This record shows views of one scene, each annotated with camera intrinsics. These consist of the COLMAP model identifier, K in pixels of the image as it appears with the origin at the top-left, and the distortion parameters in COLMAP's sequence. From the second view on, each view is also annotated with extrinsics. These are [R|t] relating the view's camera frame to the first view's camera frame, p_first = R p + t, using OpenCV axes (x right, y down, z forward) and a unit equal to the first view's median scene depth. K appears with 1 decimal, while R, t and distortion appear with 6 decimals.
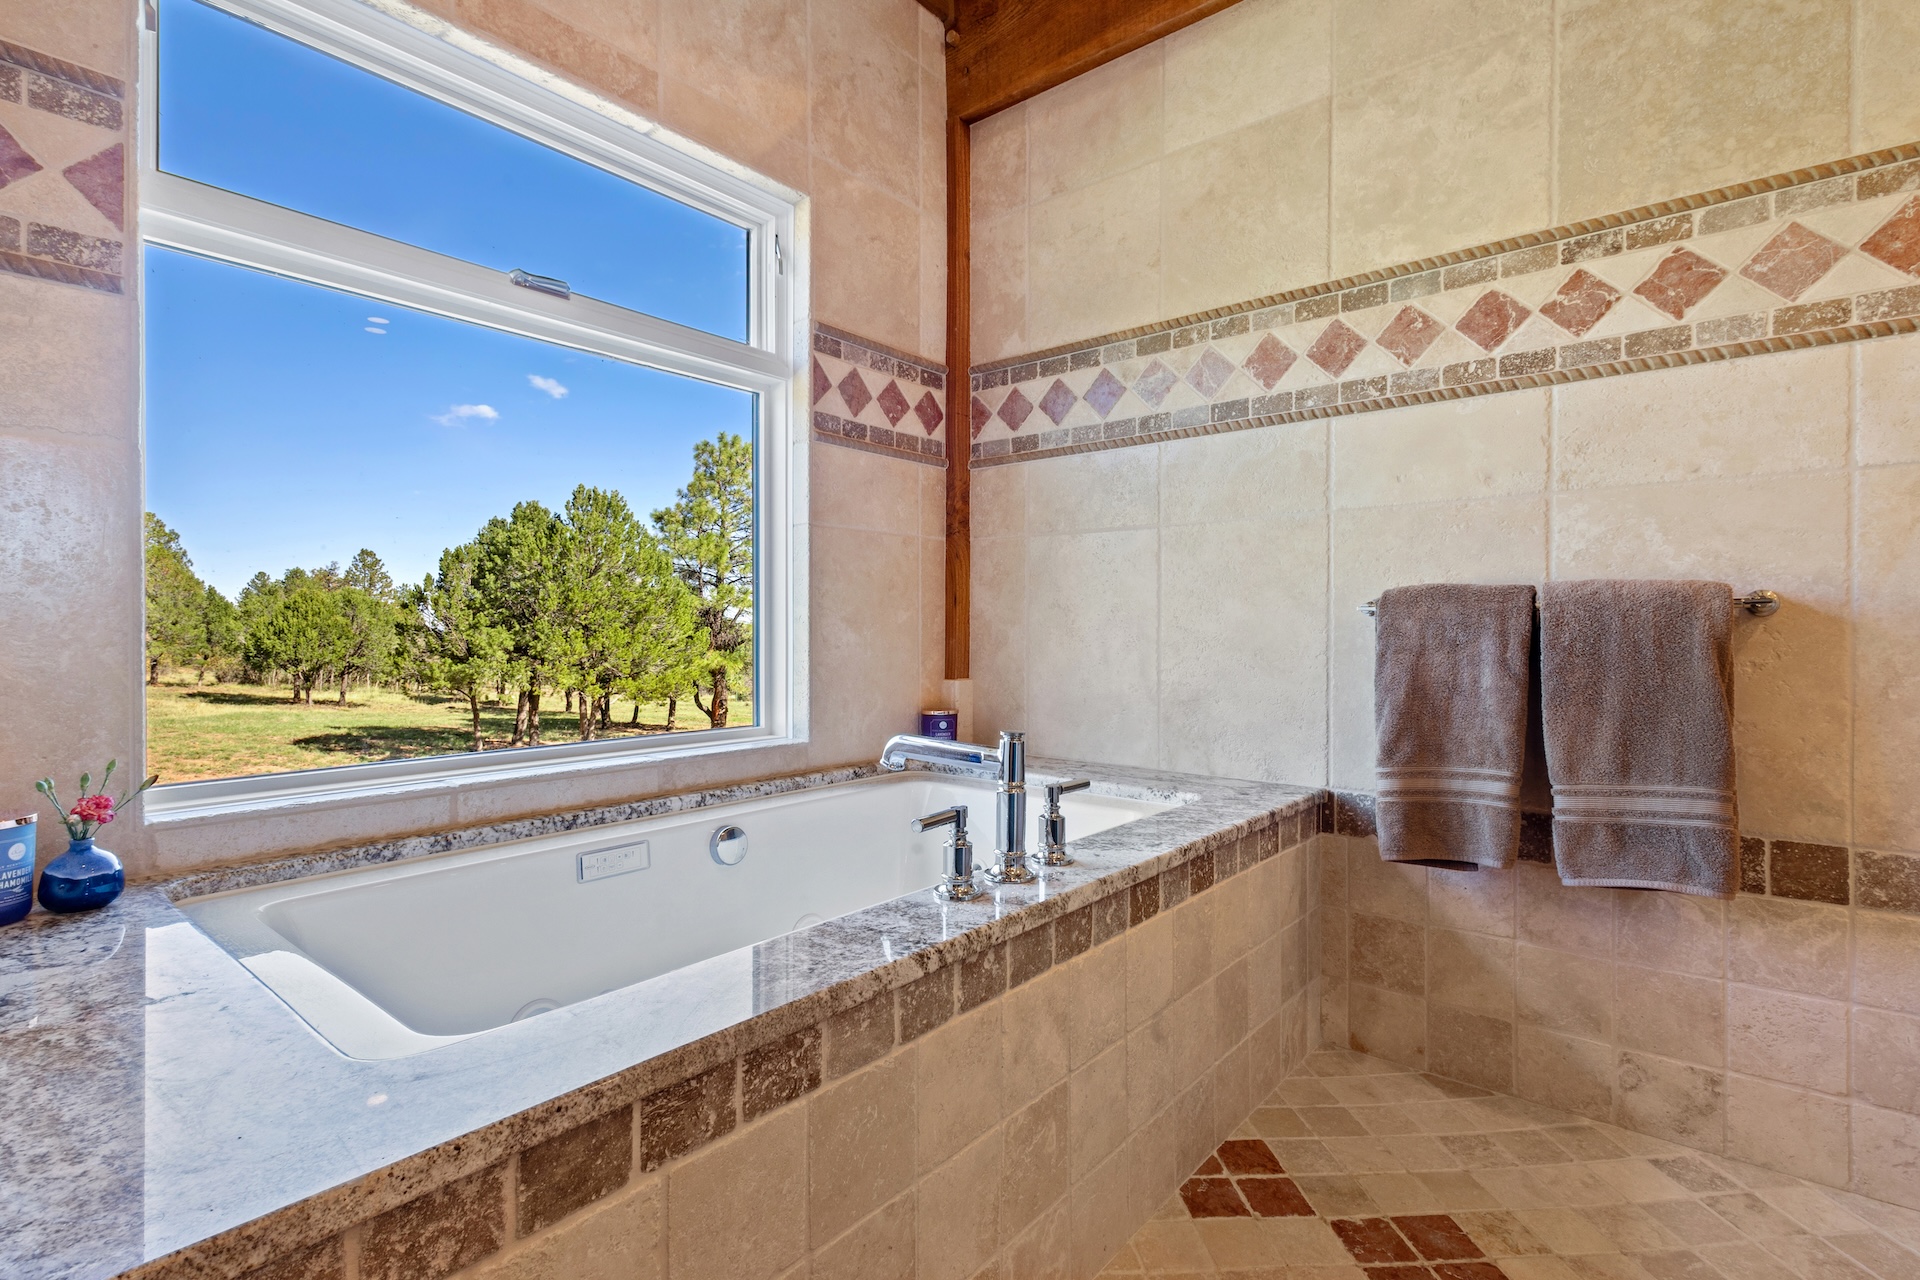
lens RADIAL K [[890.7, 0, 966.0], [0, 890.7, 632.3], [0, 0, 1]] dist [0.020008, -0.008197]
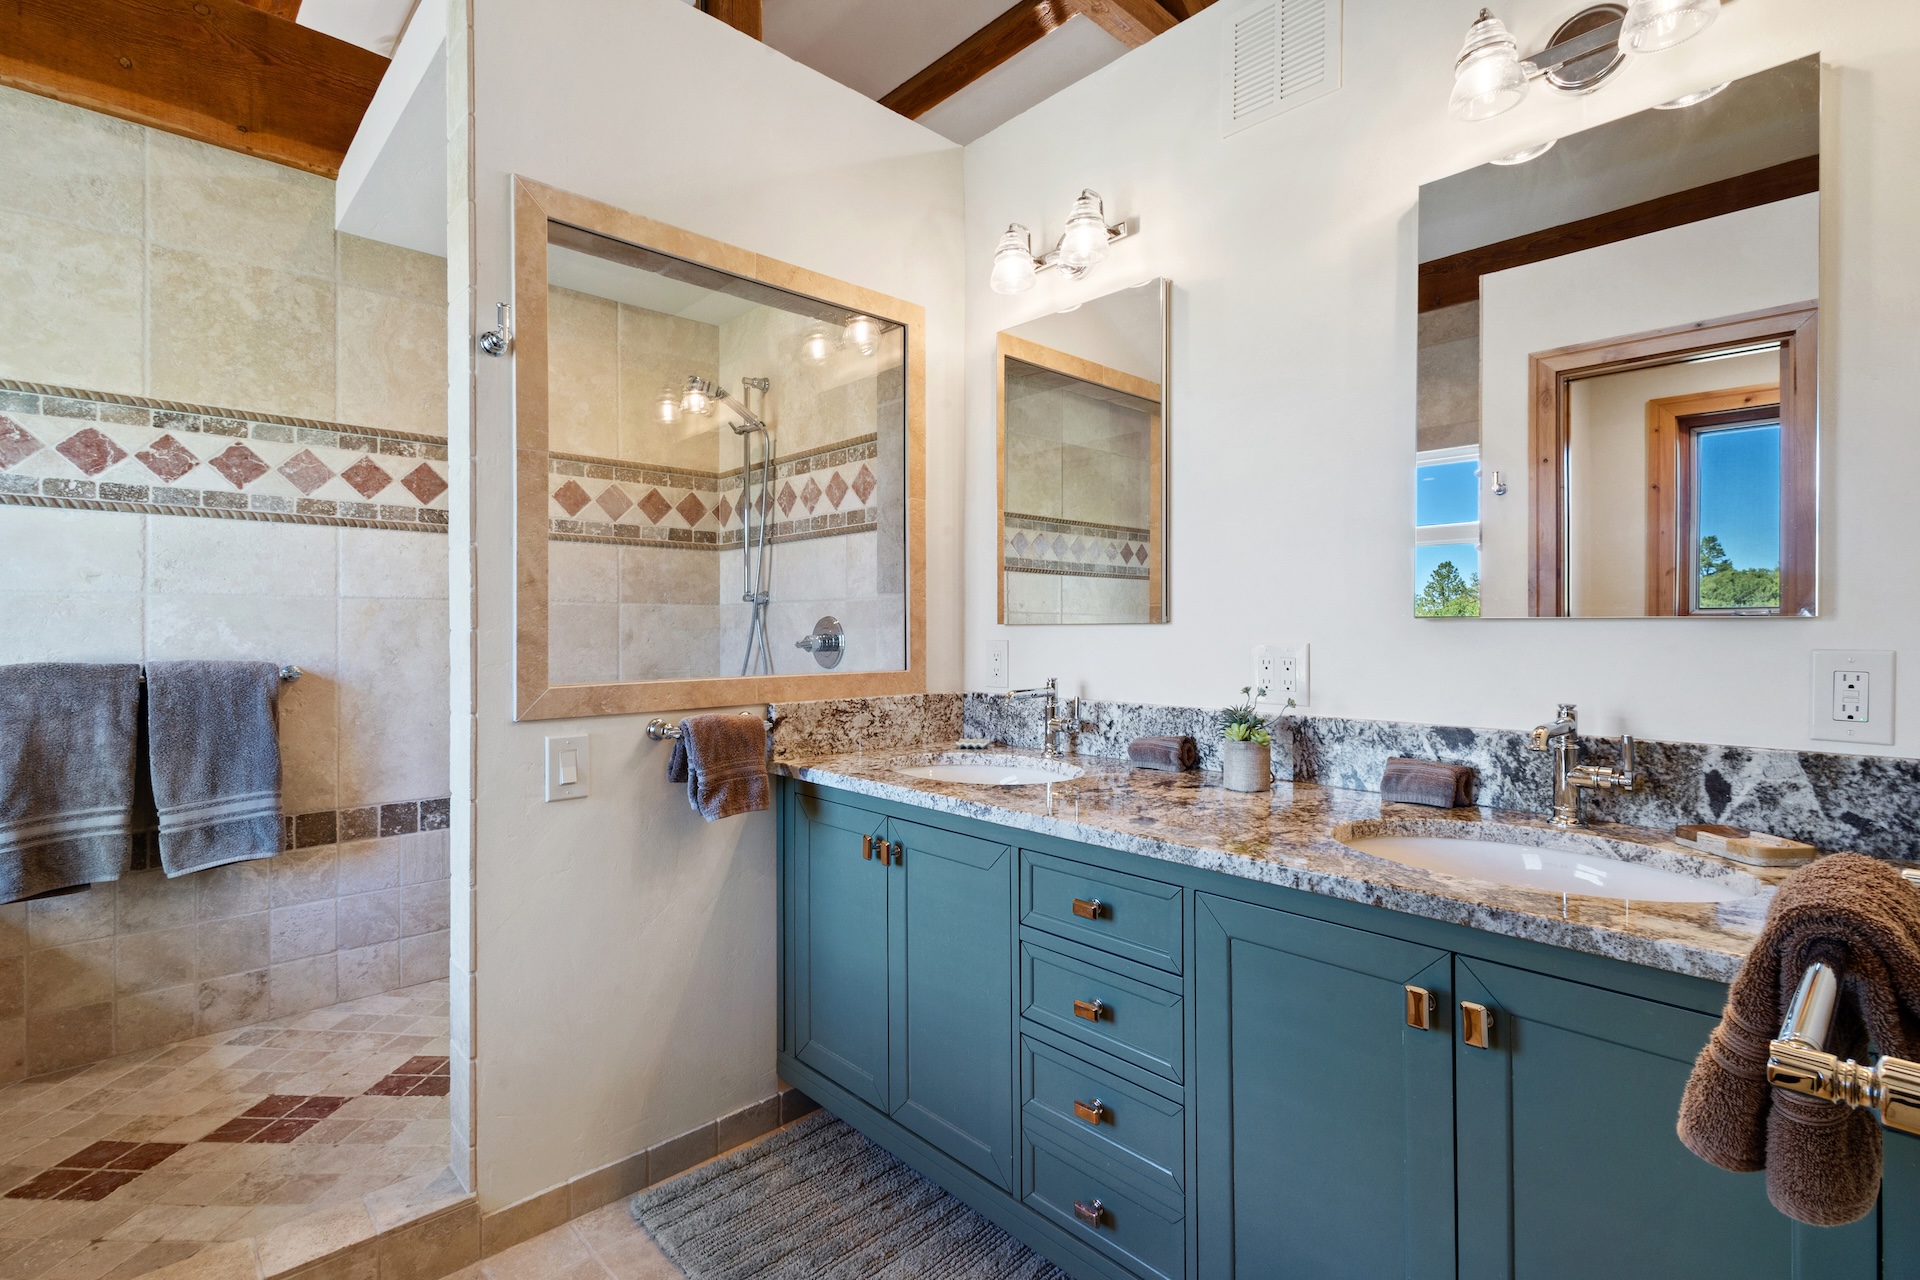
lens RADIAL K [[890.7, 0, 966.0], [0, 890.7, 632.3], [0, 0, 1]] dist [0.020008, -0.008197]
pose [[0.111746, -0.000718, 0.993737, -0.584701], [0.003243, 0.999995, 0.000357, -0.098955], [-0.993732, 0.003183, 0.111747, -0.394501]]
